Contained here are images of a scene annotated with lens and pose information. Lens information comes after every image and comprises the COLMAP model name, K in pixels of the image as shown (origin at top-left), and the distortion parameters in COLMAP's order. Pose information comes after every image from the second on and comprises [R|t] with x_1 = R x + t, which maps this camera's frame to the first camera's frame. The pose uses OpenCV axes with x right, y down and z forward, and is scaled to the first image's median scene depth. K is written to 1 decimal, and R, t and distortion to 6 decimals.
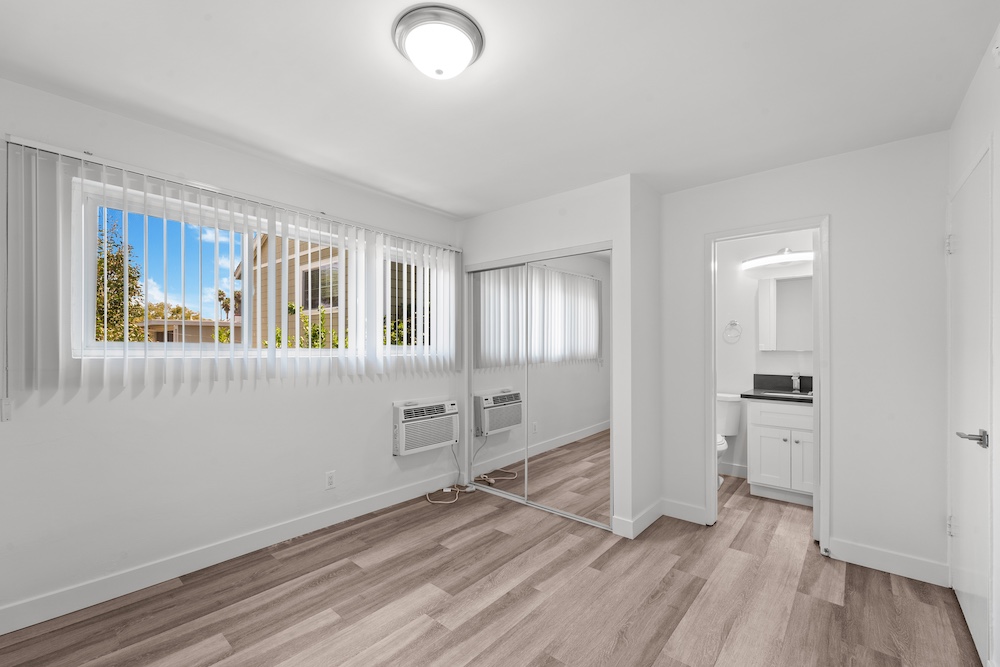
lens RADIAL K [[404.9, 0, 502.6], [0, 404.9, 340.9], [0, 0, 1]] dist [-0.001392, -0.001025]
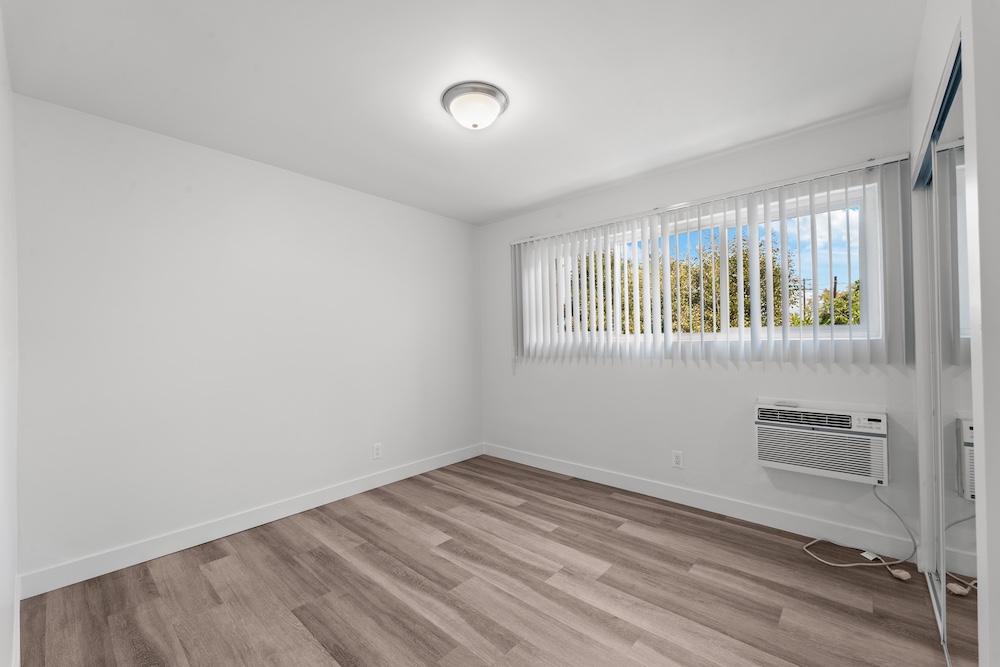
lens RADIAL K [[404.9, 0, 502.3], [0, 404.9, 339.0], [0, 0, 1]] dist [-0.001392, -0.001025]
pose [[-0.022640, -0.013367, -0.999654, 0.759761], [0.031305, 0.999411, -0.014073, 0.039894], [0.999253, -0.031613, -0.022208, 0.697549]]
